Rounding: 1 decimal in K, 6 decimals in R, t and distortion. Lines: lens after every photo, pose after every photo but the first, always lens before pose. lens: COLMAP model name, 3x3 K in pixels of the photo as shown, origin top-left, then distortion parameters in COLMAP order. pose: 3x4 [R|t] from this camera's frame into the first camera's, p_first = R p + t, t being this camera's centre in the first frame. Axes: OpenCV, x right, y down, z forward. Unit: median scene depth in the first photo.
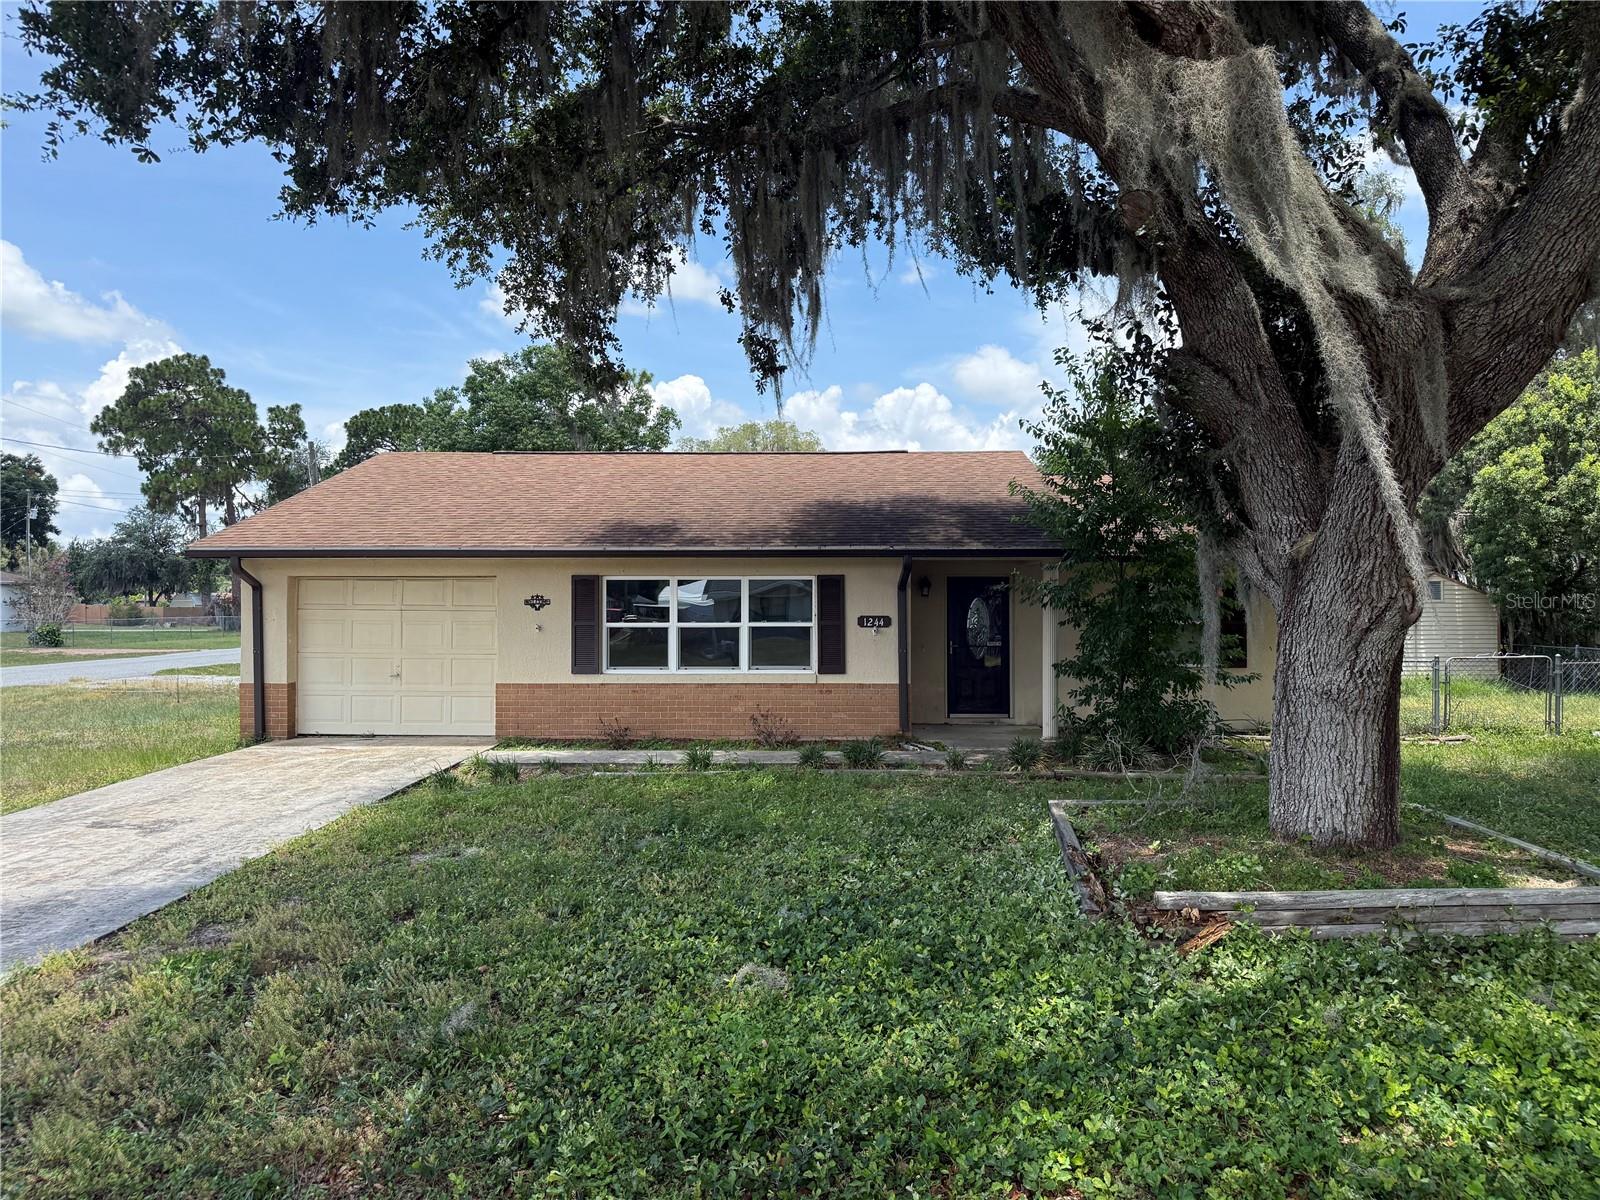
lens RADIAL K [[1130.9, 0, 804.2], [0, 1130.9, 595.4], [0, 0, 1]] dist [0.060942, -0.076007]
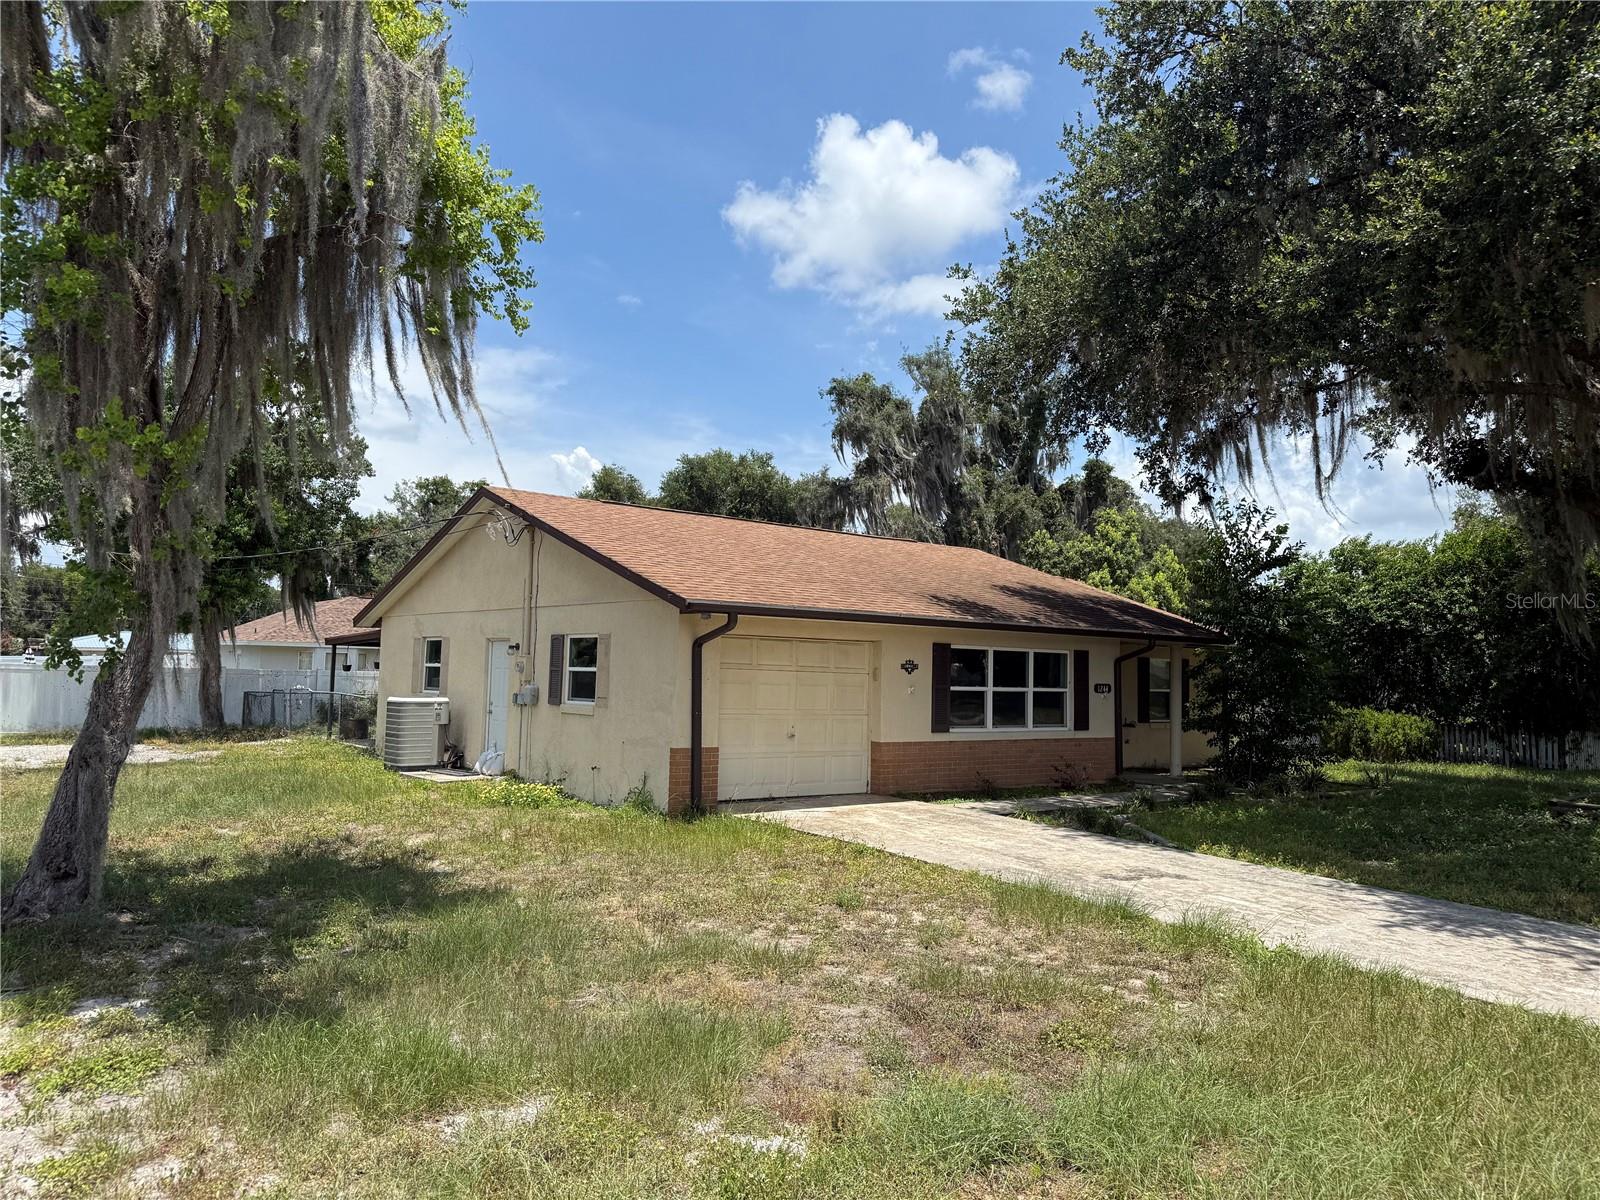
lens RADIAL K [[1130.9, 0, 794.9], [0, 1130.9, 608.2], [0, 0, 1]] dist [0.060942, -0.076007]
pose [[0.764606, 0.055471, 0.642107, -1.015414], [-0.026574, 0.998155, -0.054585, 0.011997], [-0.643950, 0.024672, 0.764669, 0.244017]]
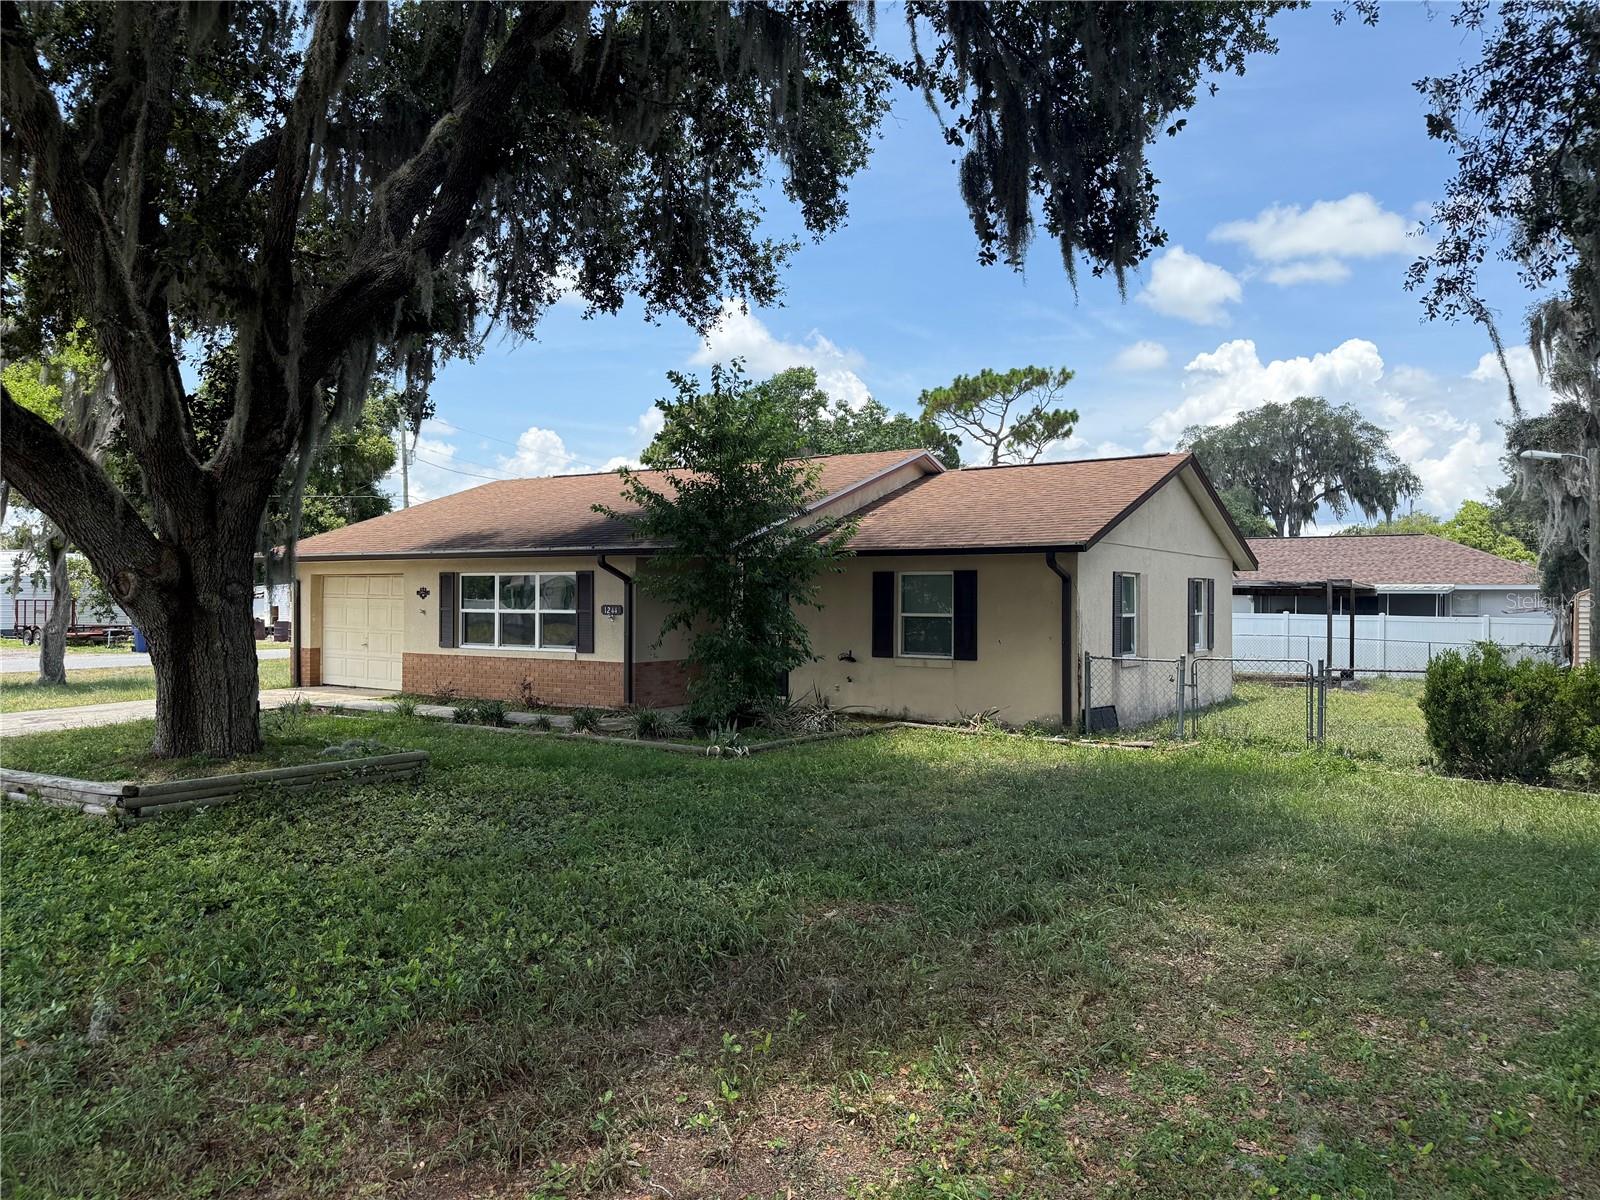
lens RADIAL K [[1130.9, 0, 790.7], [0, 1130.9, 606.1], [0, 0, 1]] dist [0.060942, -0.076007]
pose [[0.847400, 0.007772, -0.530898, 0.845277], [0.000061, 0.999891, 0.014735, 0.001866], [0.530955, -0.012519, 0.847308, 0.092958]]
